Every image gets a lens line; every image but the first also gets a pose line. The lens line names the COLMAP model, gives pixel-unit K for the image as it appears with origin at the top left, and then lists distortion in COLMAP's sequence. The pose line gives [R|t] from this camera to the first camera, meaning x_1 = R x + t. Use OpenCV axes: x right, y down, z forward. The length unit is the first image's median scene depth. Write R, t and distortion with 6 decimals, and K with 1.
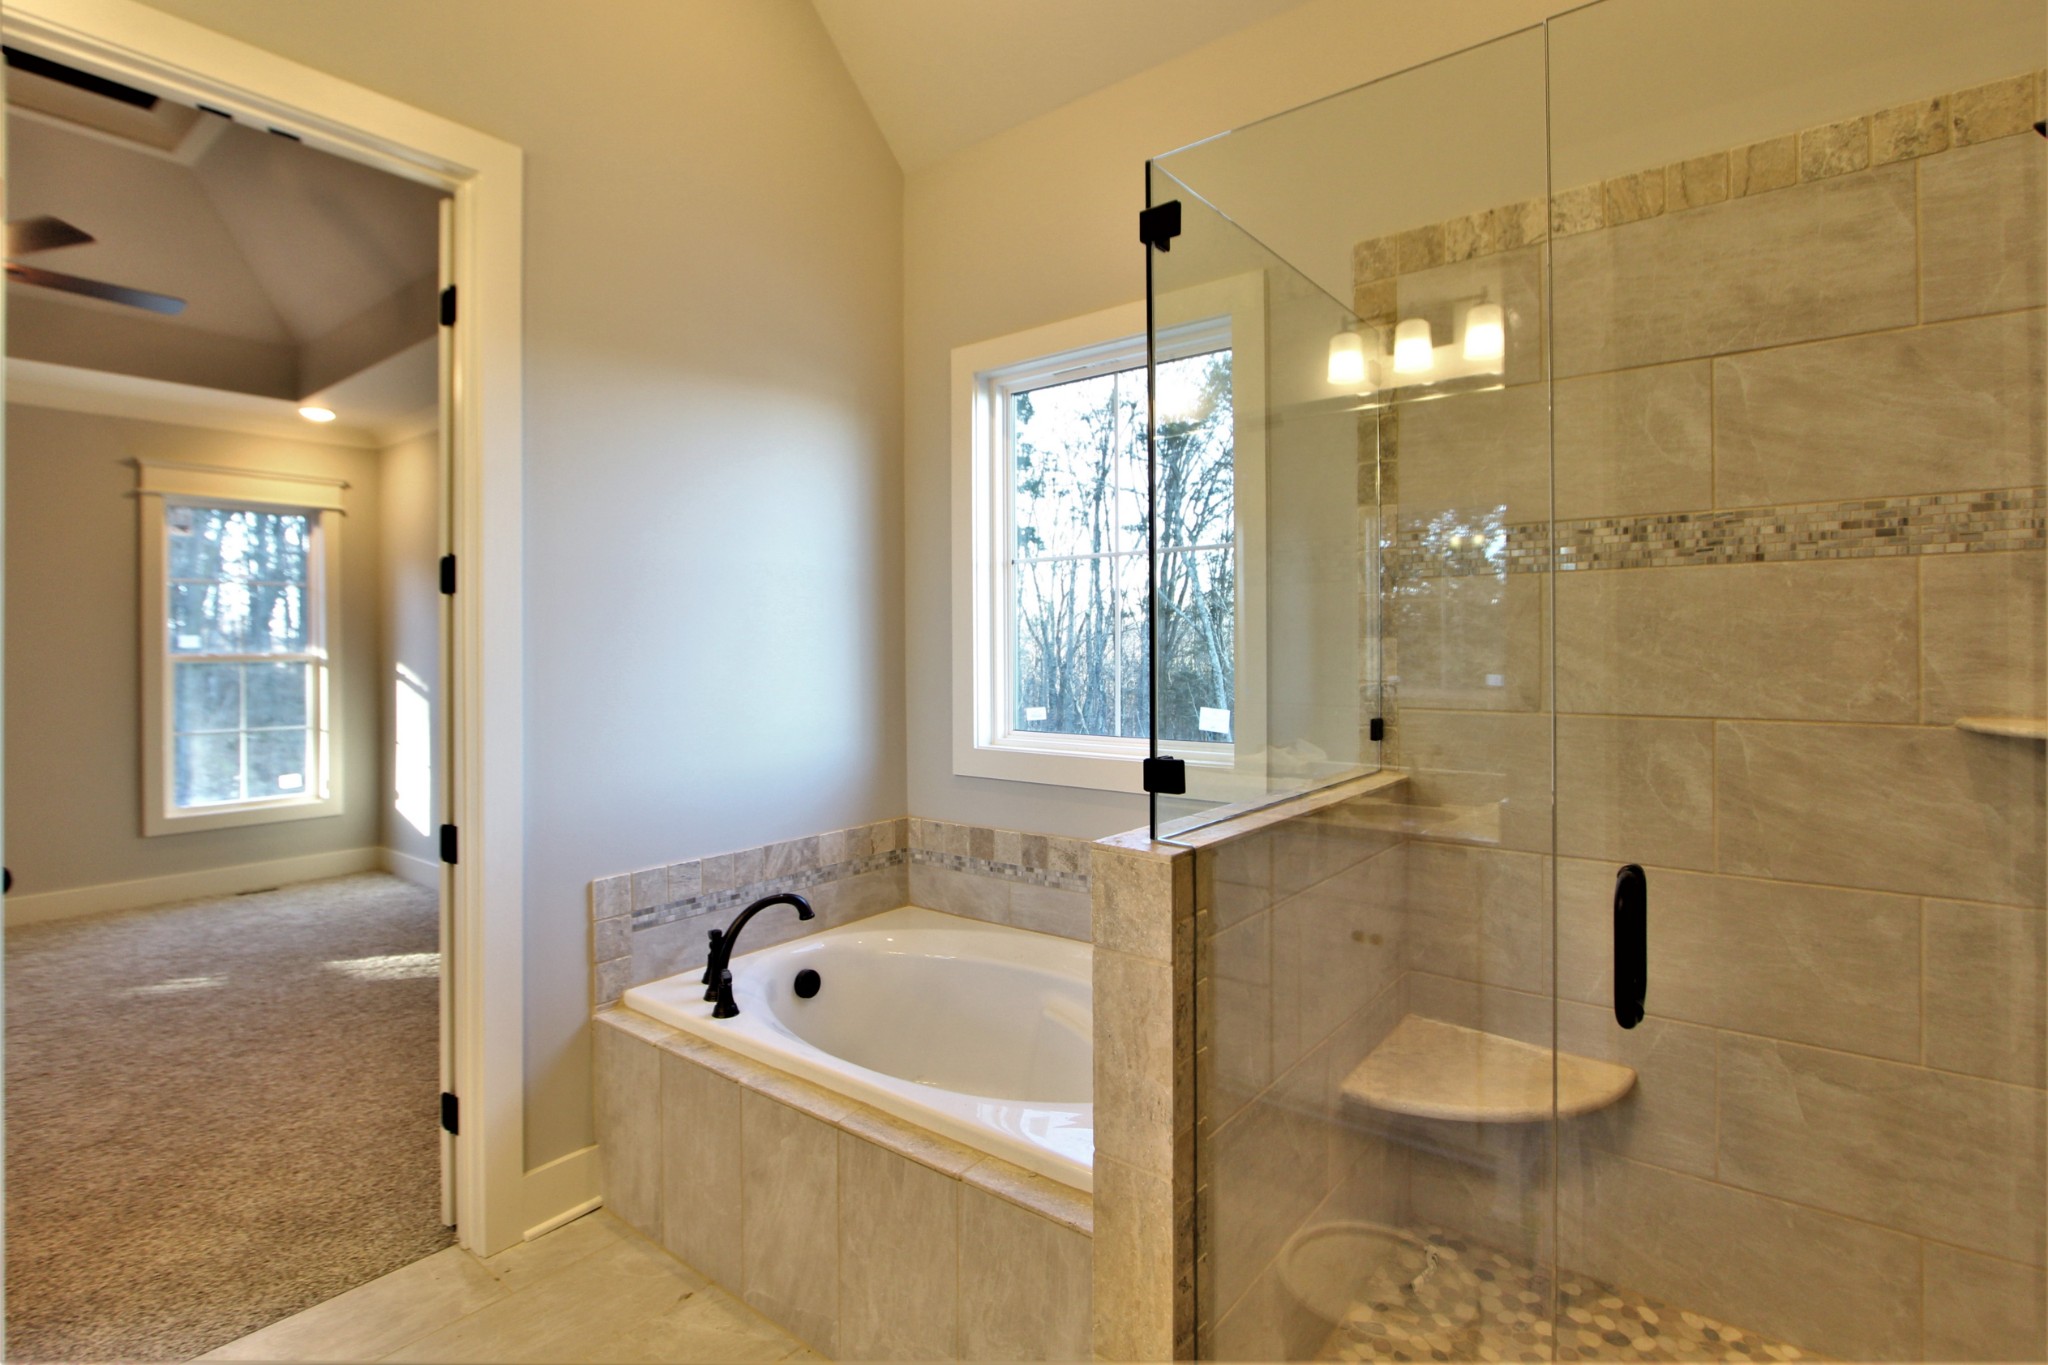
lens RADIAL K [[966.4, 0, 996.7], [0, 966.4, 649.7], [0, 0, 1]] dist [-0.015657, 0.003374]
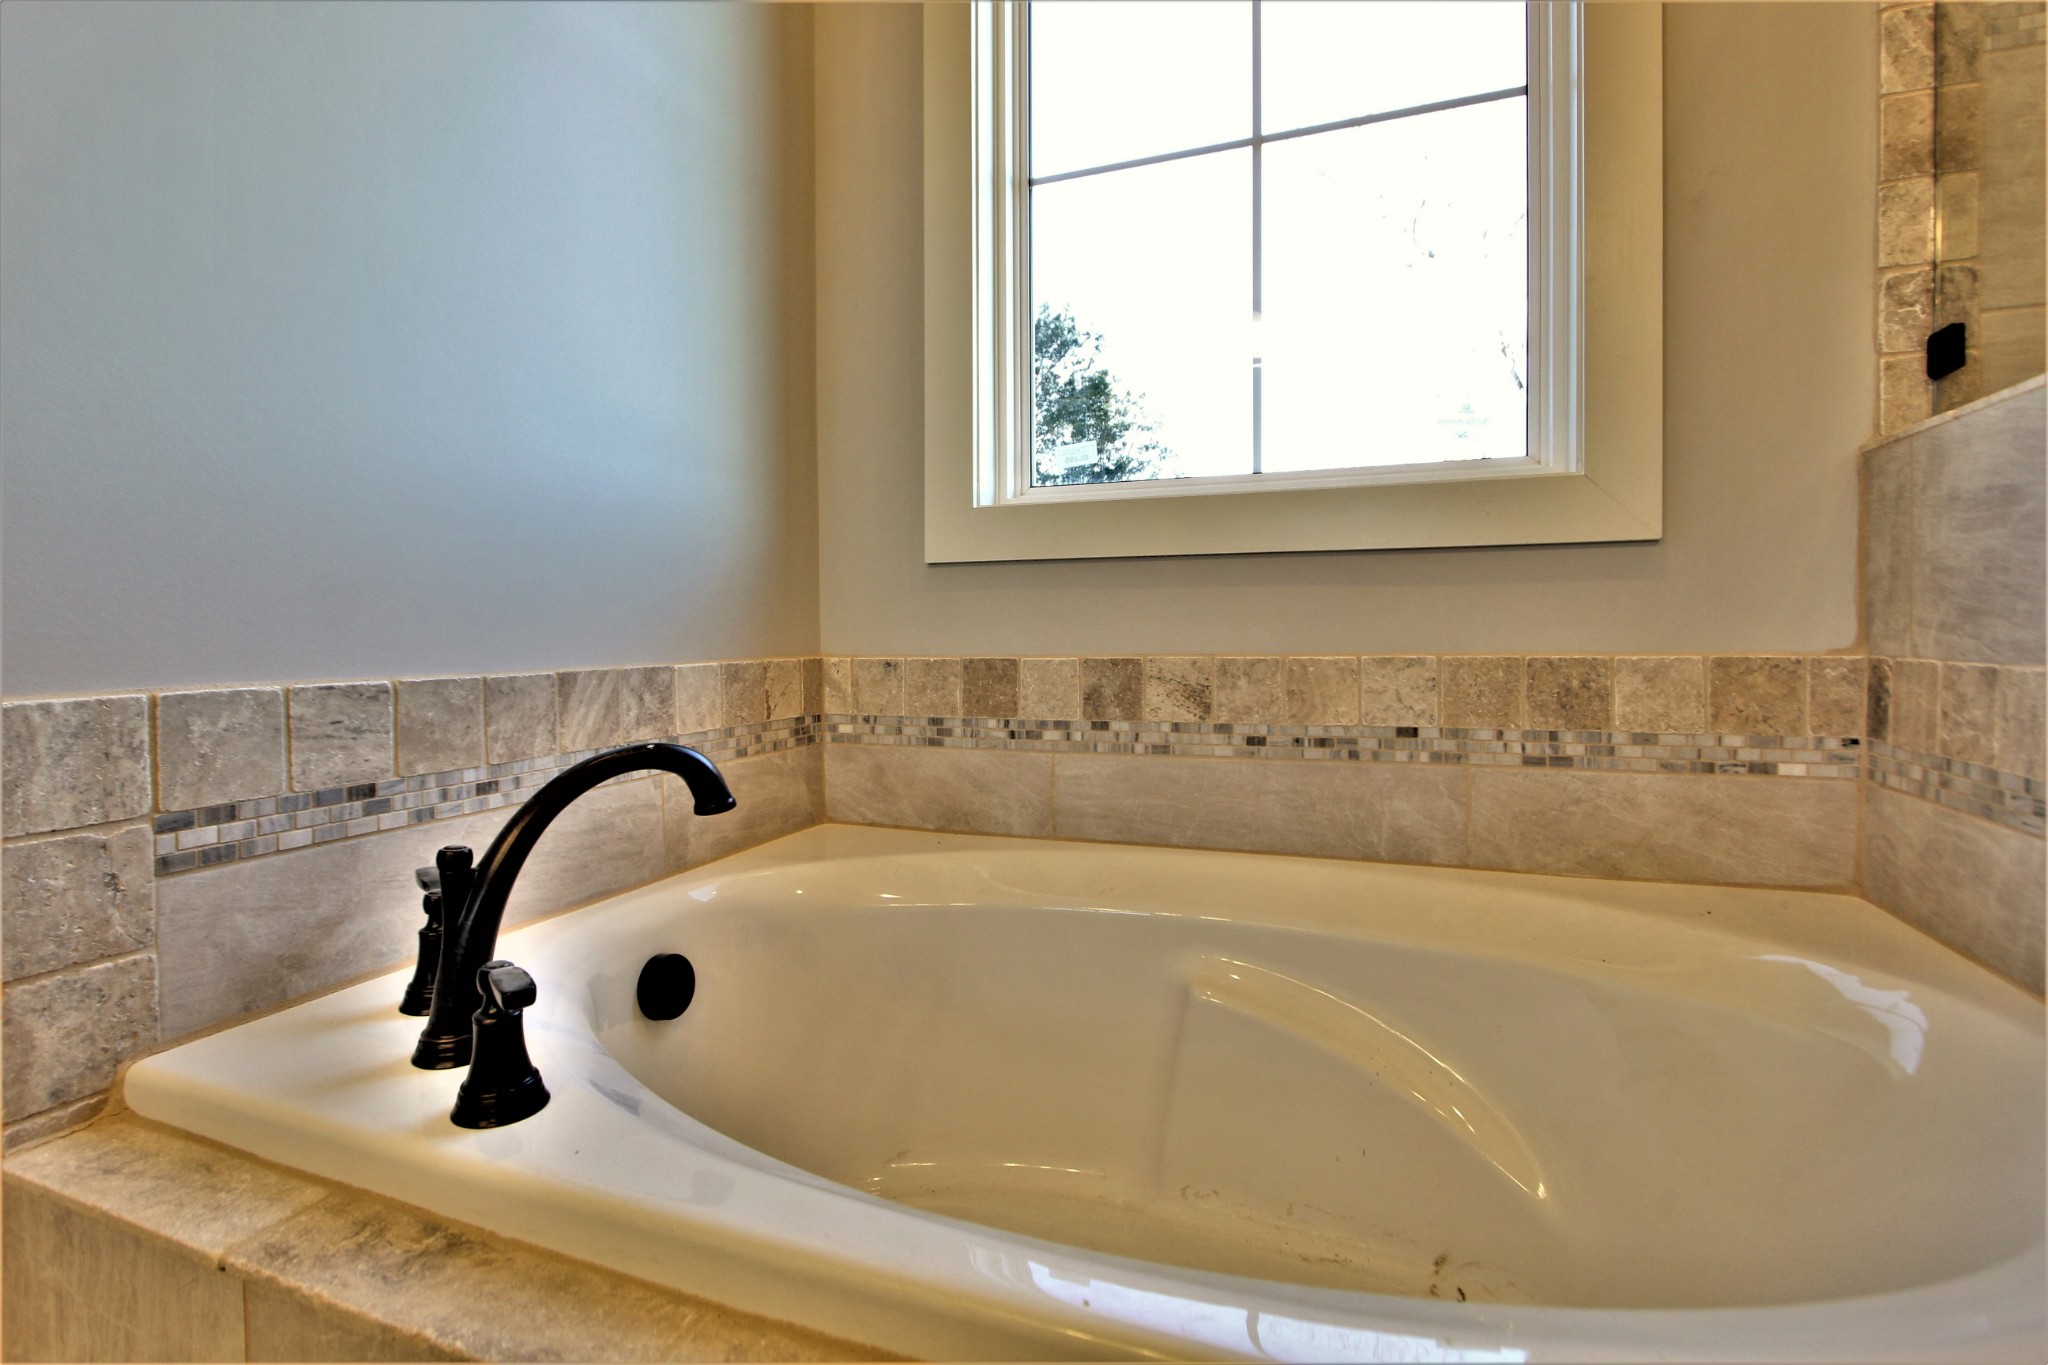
lens RADIAL K [[966.4, 0, 996.7], [0, 966.4, 649.7], [0, 0, 1]] dist [-0.015657, 0.003374]
pose [[0.958615, -0.005046, 0.284660, -0.182755], [-0.000952, 0.999781, 0.020927, 0.191411], [-0.284704, -0.020332, 0.958400, 0.562476]]
